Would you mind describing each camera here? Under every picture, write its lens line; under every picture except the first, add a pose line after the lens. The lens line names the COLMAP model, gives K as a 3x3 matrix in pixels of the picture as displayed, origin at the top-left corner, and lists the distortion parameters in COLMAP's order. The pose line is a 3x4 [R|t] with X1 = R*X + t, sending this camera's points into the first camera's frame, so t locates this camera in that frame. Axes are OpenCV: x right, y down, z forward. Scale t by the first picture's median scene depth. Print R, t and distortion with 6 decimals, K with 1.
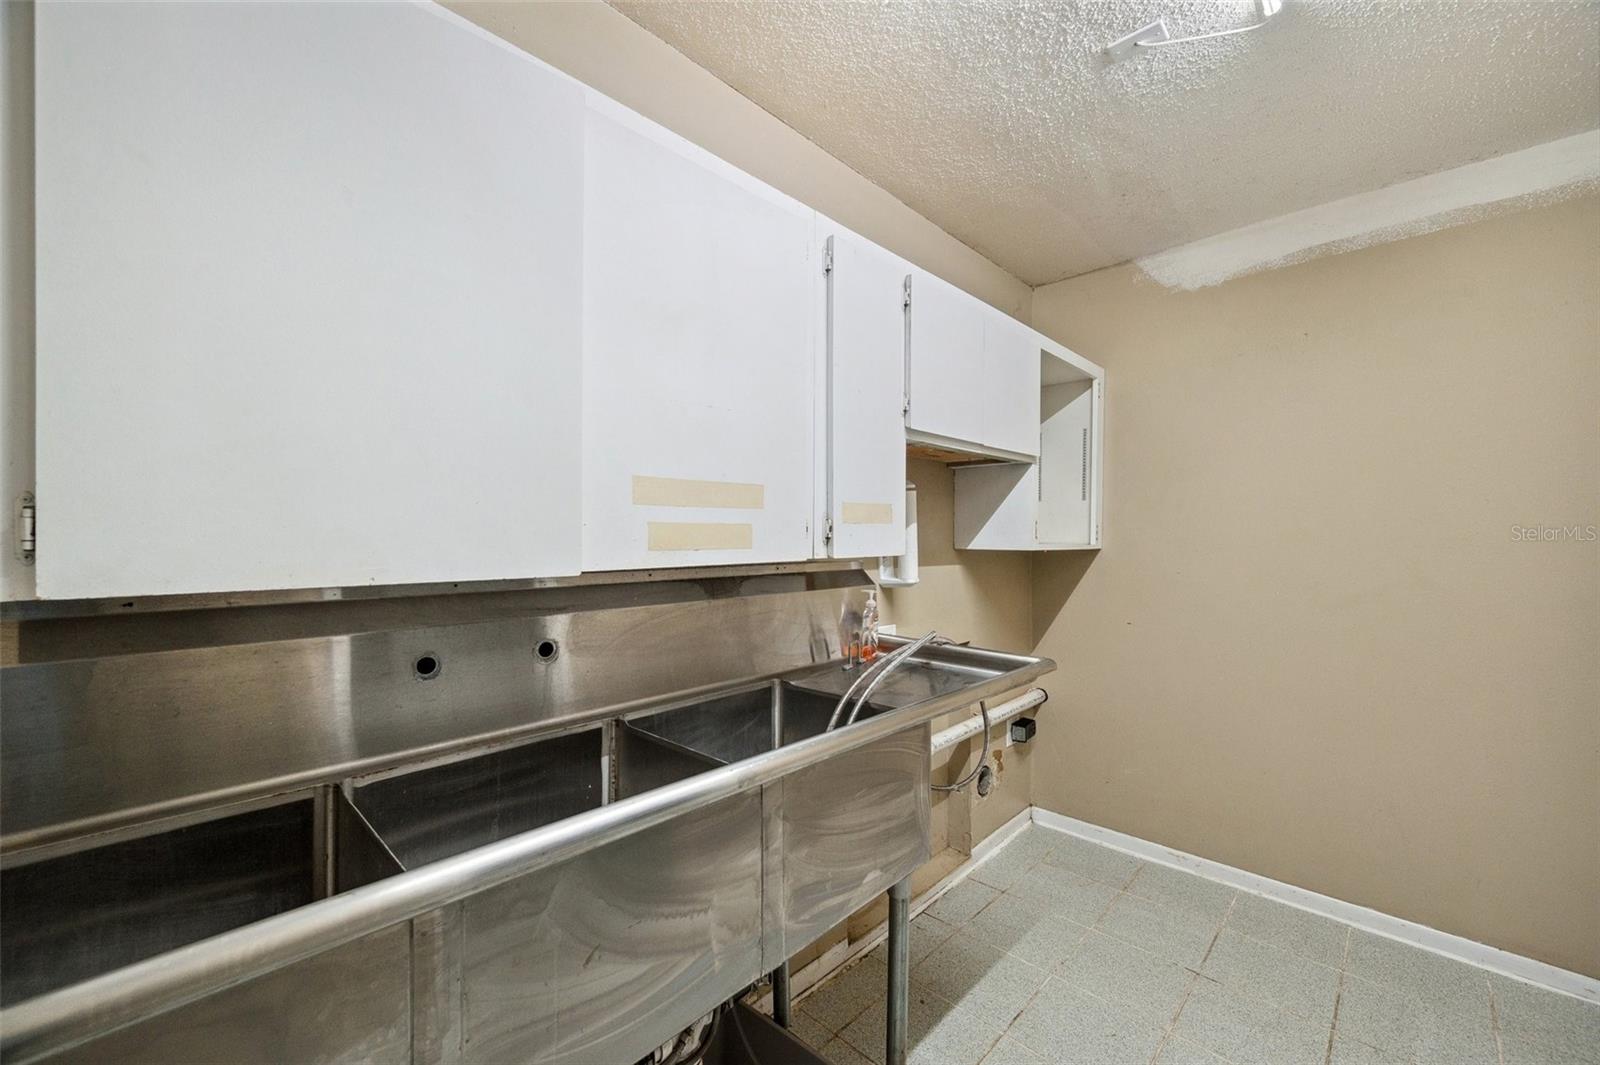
lens RADIAL K [[625.8, 0, 798.6], [0, 625.8, 539.0], [0, 0, 1]] dist [0.002129, 0.000123]
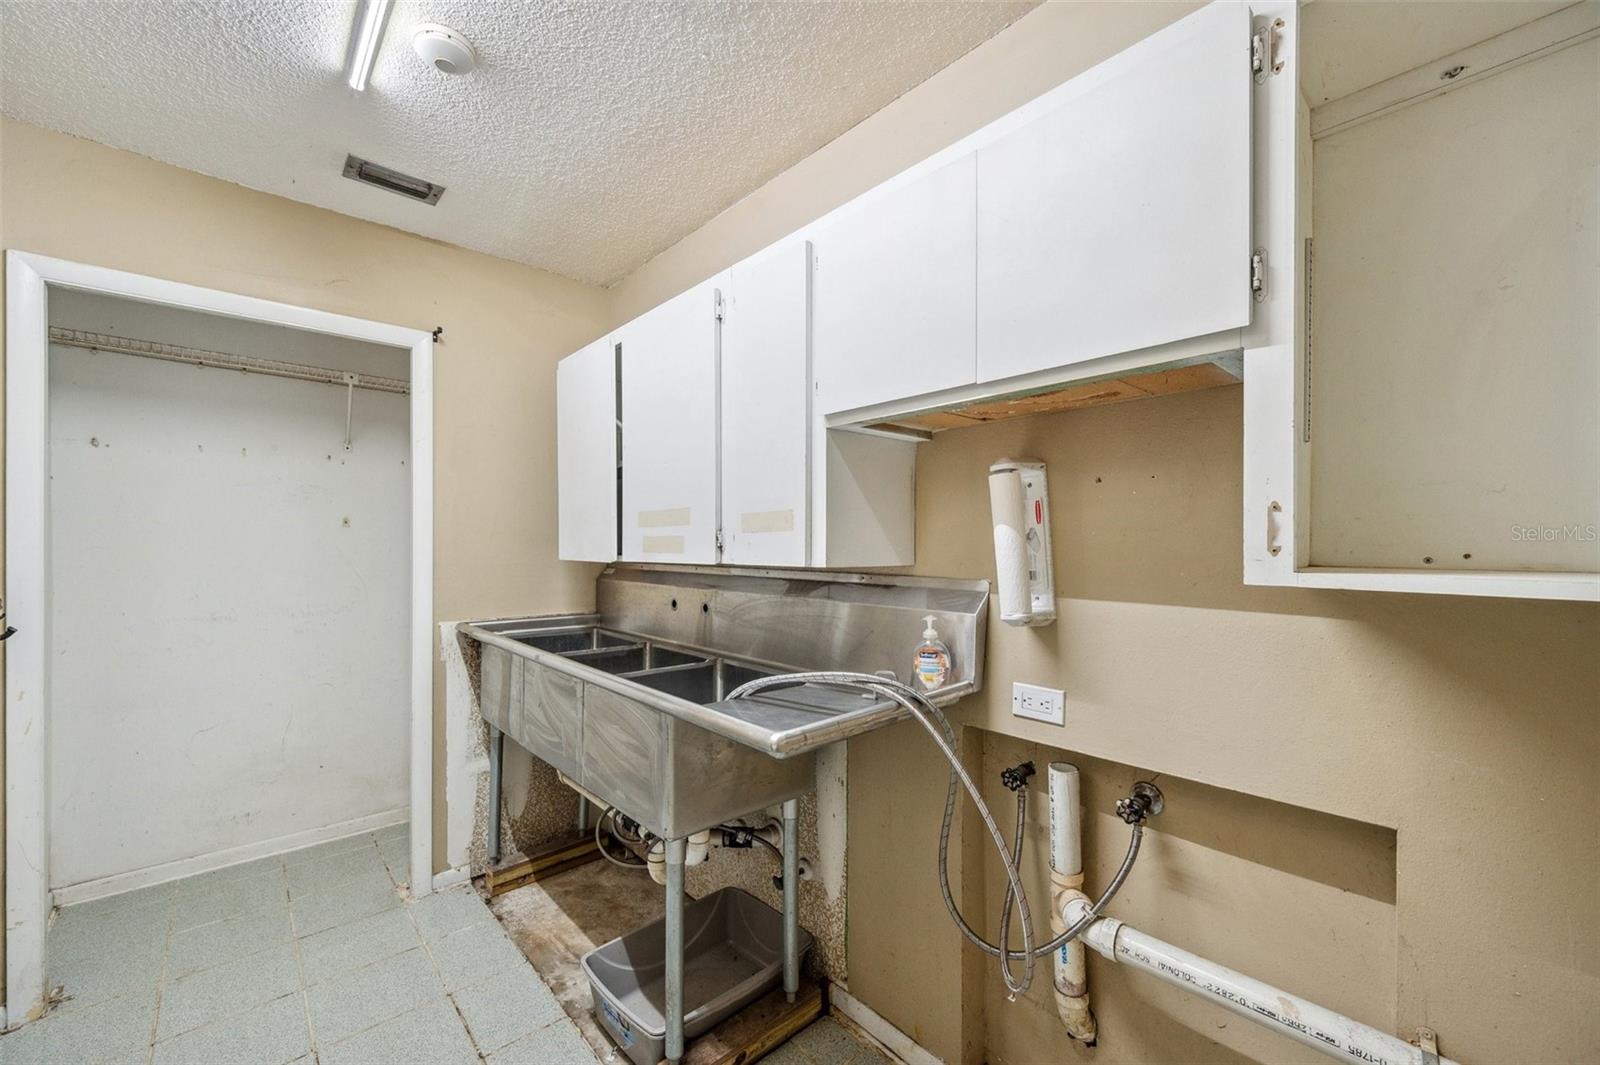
lens RADIAL K [[625.8, 0, 798.6], [0, 625.8, 539.0], [0, 0, 1]] dist [0.002129, 0.000123]
pose [[-0.055125, -0.002270, -0.998477, 1.197666], [-0.000809, 0.999997, -0.002229, -0.012188], [0.998479, 0.000685, -0.055127, 1.202521]]
